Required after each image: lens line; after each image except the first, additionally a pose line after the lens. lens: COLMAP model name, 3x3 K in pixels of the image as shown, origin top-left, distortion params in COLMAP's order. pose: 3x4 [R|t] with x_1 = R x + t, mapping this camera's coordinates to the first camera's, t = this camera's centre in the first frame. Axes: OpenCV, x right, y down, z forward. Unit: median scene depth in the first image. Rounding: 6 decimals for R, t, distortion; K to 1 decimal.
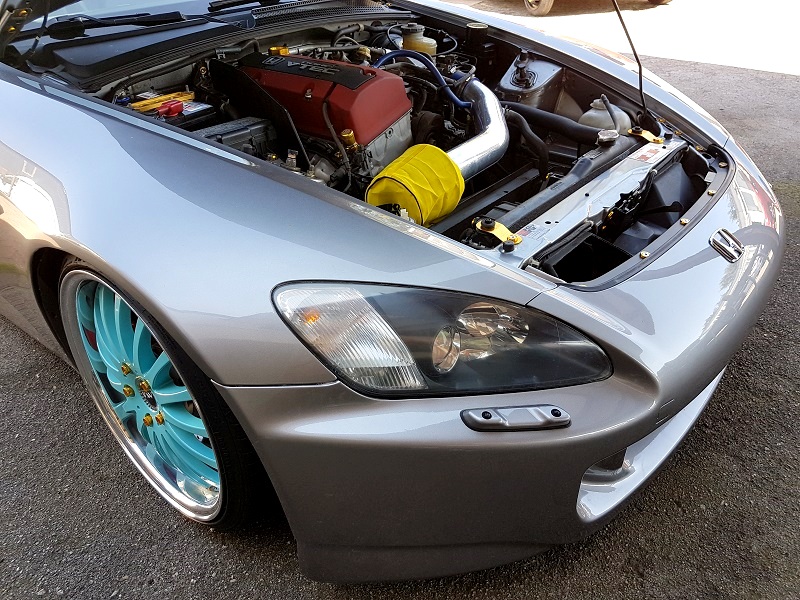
lens RADIAL K [[632.0, 0, 400.0], [0, 632.0, 300.0], [0, 0, 1]] dist [0.181067, -0.257934]
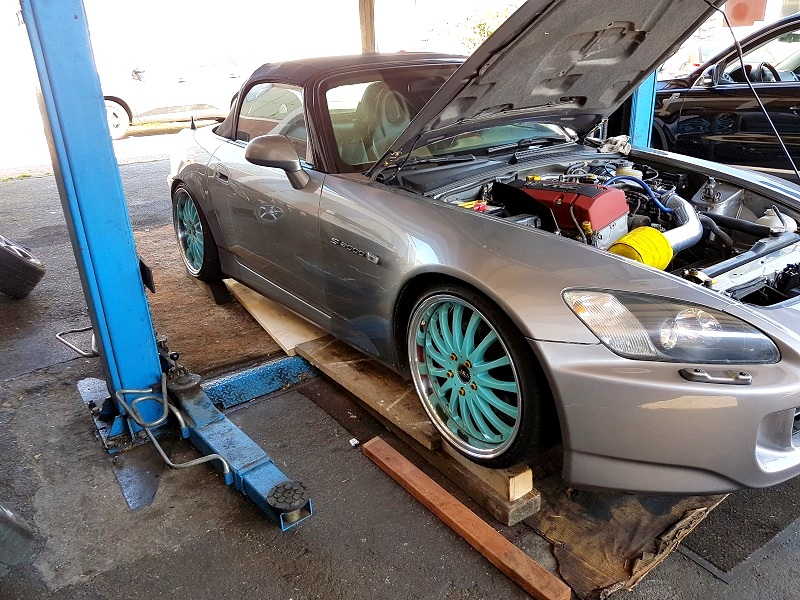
lens RADIAL K [[632.0, 0, 400.0], [0, 632.0, 300.0], [0, 0, 1]] dist [0.181067, -0.257934]
pose [[0.970743, 0.054500, -0.233855, -0.136455], [-0.101918, 0.975341, -0.195760, 0.248113], [0.217420, 0.213867, 0.952360, -0.493672]]
